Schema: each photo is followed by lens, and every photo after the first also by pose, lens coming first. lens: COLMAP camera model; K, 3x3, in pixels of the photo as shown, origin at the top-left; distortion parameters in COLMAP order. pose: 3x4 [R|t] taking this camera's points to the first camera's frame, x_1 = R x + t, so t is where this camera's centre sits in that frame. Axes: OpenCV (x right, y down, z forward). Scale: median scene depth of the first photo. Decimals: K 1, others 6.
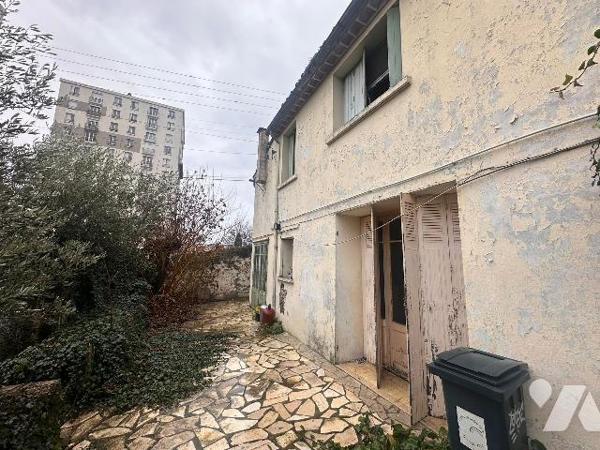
lens RADIAL K [[235.7, 0, 297.9], [0, 235.7, 228.3], [0, 0, 1]] dist [-0.000347, -0.000198]
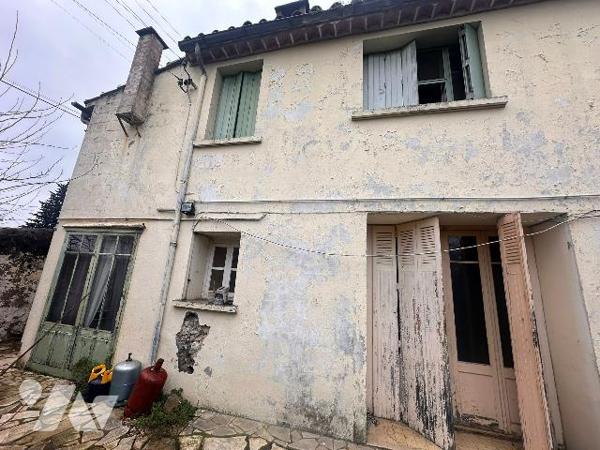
lens RADIAL K [[235.7, 0, 297.9], [0, 235.7, 228.3], [0, 0, 1]] dist [-0.000347, -0.000198]
pose [[0.643429, 0.187213, 0.742260, -0.508105], [-0.152685, 0.981537, -0.115209, 0.098429], [-0.750124, -0.039203, 0.660134, 0.687324]]
